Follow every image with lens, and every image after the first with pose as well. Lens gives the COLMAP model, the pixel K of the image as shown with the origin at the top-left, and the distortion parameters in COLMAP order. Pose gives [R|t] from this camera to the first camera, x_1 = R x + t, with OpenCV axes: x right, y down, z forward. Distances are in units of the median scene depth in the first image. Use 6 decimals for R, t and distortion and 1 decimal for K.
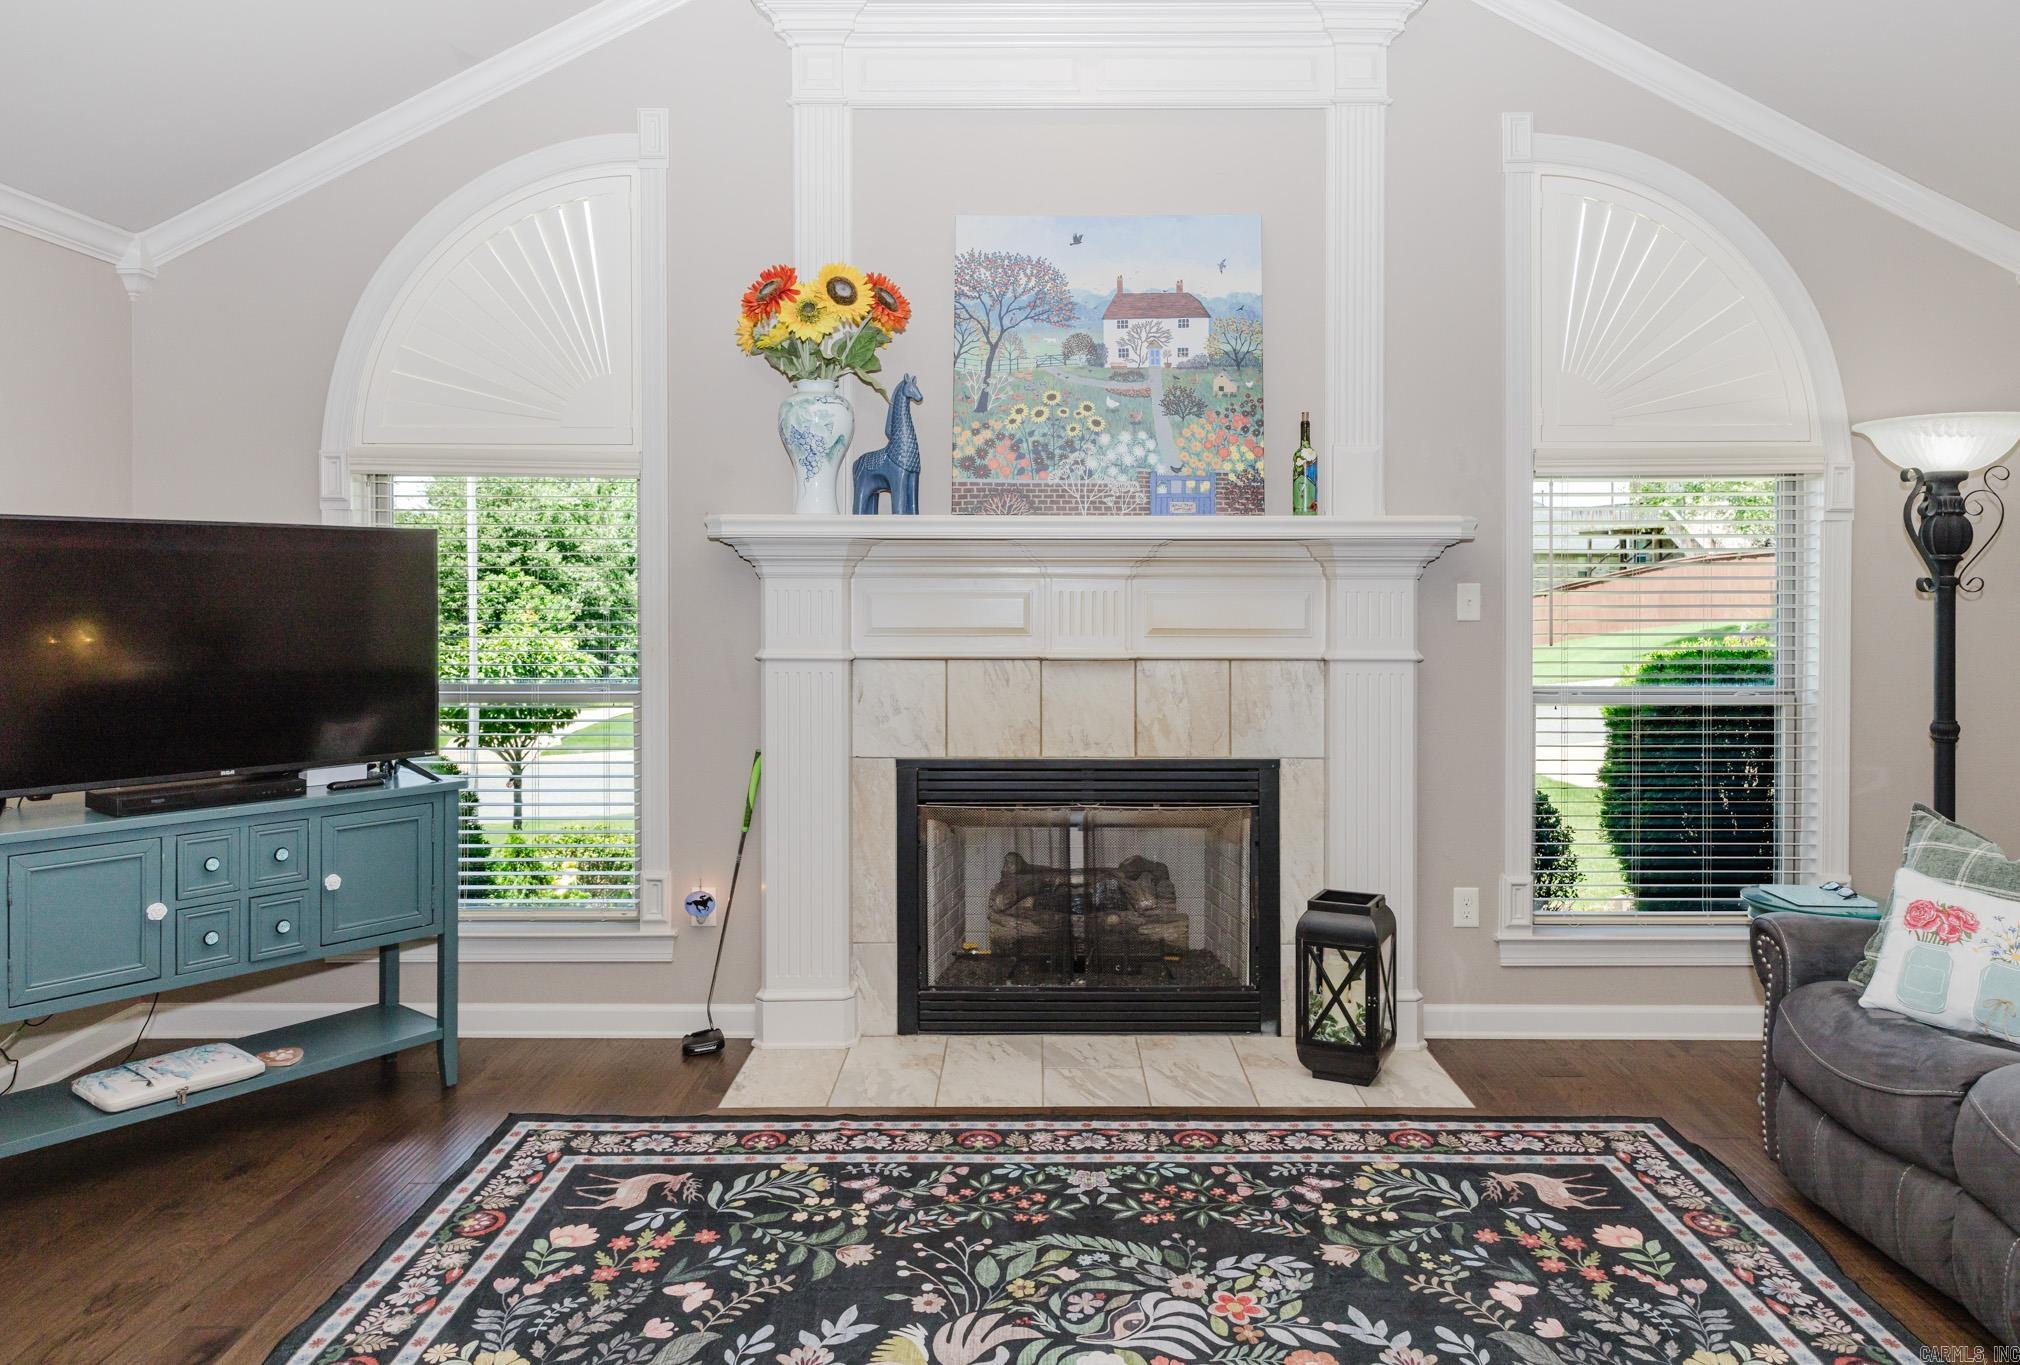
lens RADIAL K [[1375.2, 0, 1019.6], [0, 1375.2, 568.4], [0, 0, 1]] dist [0.006736, -0.003185]
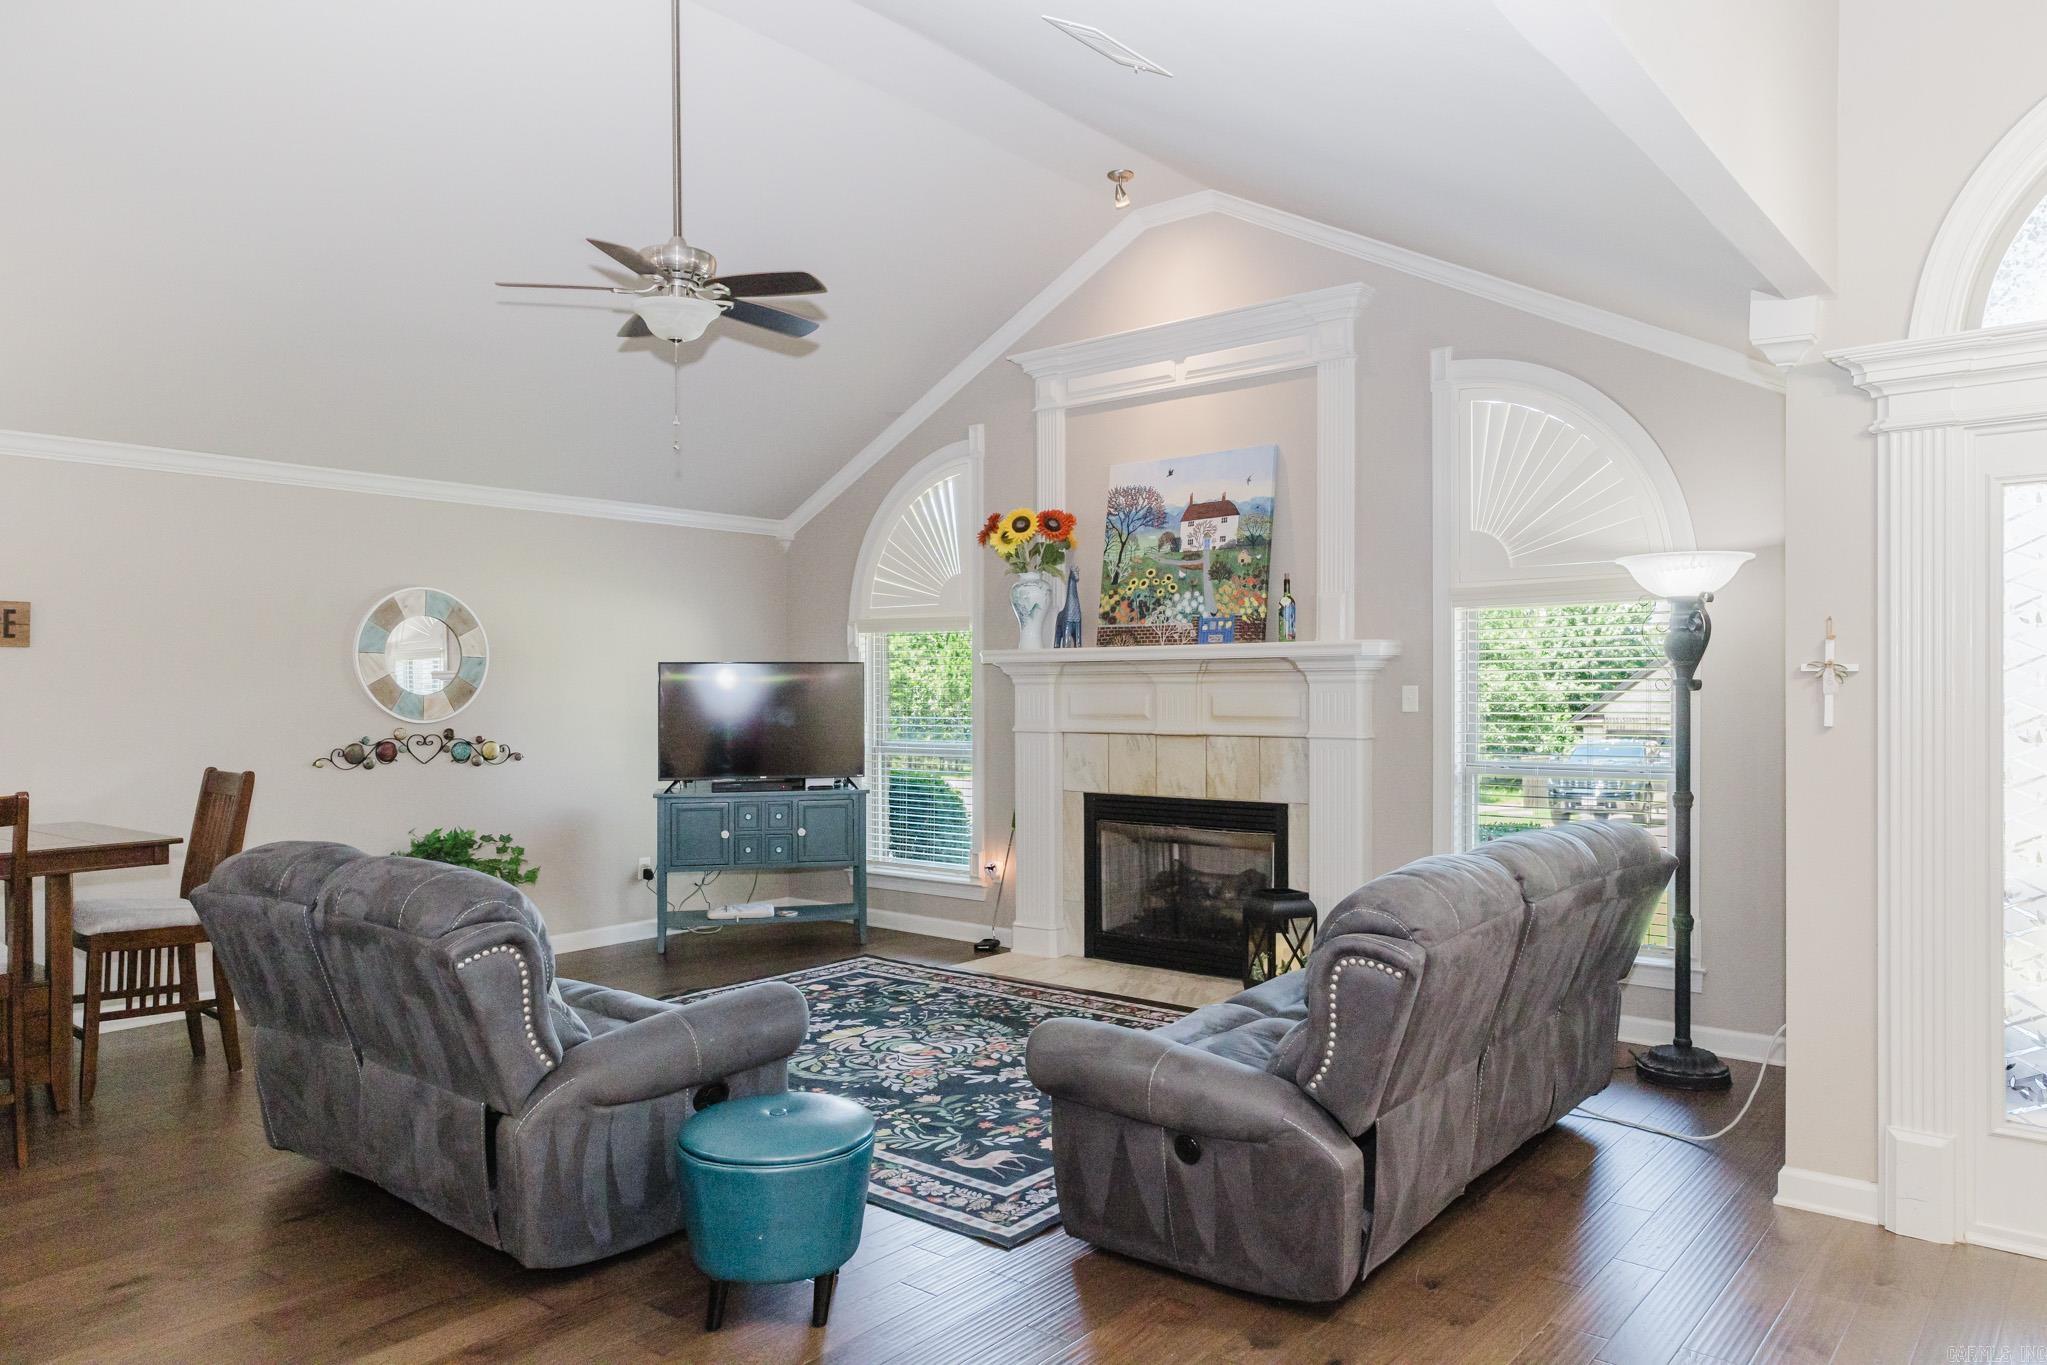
lens RADIAL K [[1386.4, 0, 1063.2], [0, 1386.4, 621.2], [0, 0, 1]] dist [0.019031, 0.001100]
pose [[0.780505, -0.035904, -0.624118, 0.970965], [0.013116, 0.999070, -0.041072, -0.001169], [0.625012, 0.023871, 0.780250, -0.346534]]
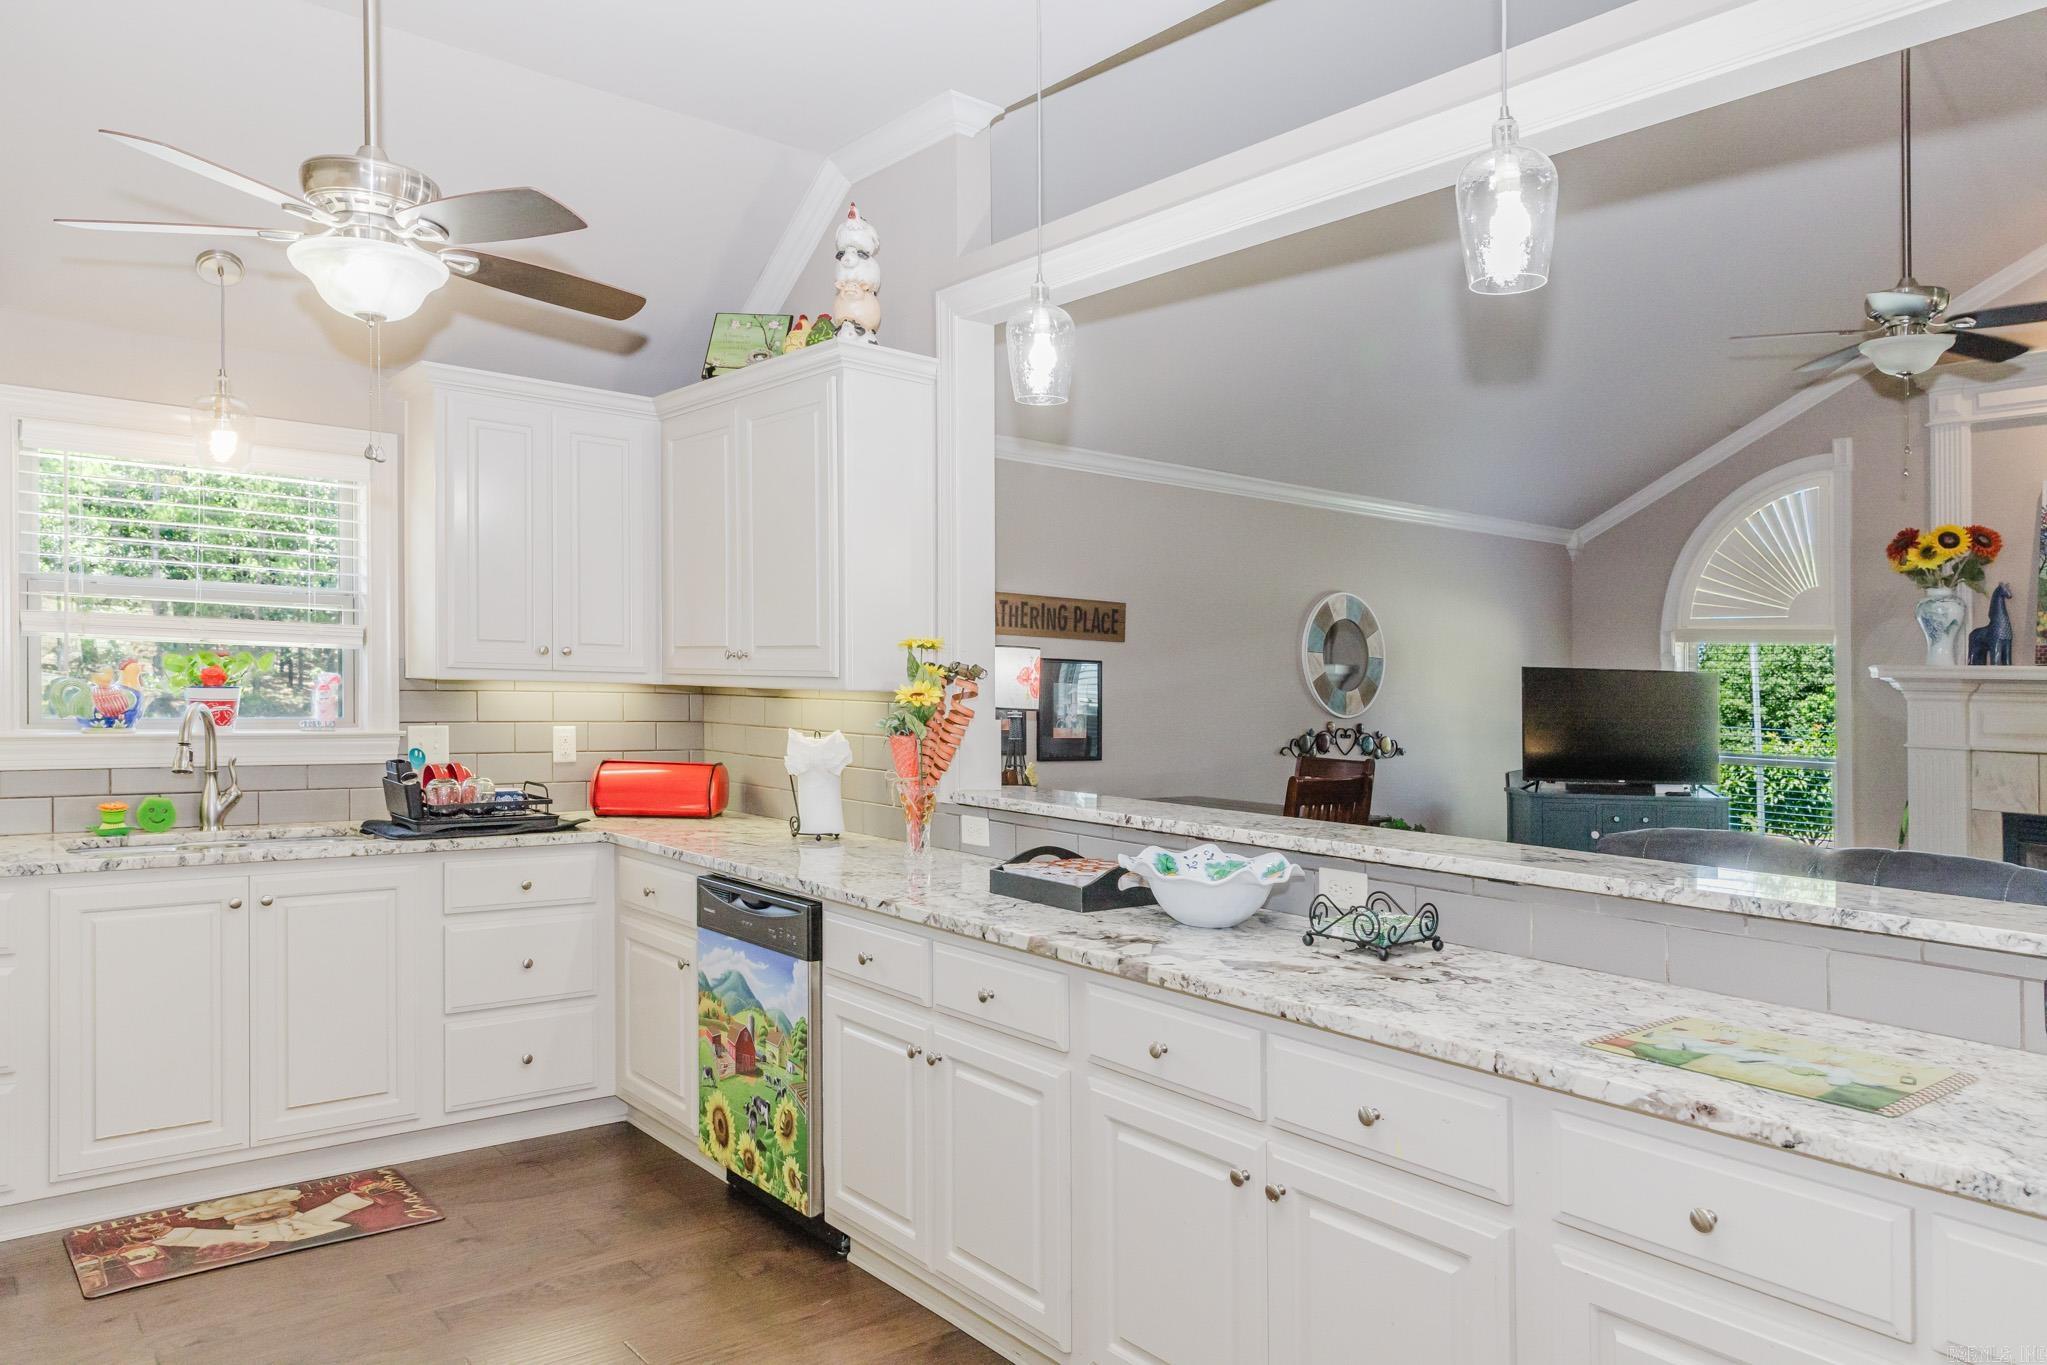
lens RADIAL K [[1386.4, 0, 1063.2], [0, 1386.4, 621.2], [0, 0, 1]] dist [0.019031, 0.001100]
pose [[0.648810, -0.018737, -0.760719, 0.470831], [-0.016464, 0.999117, -0.038651, -0.007569], [0.760772, 0.037602, 0.647929, -0.976965]]
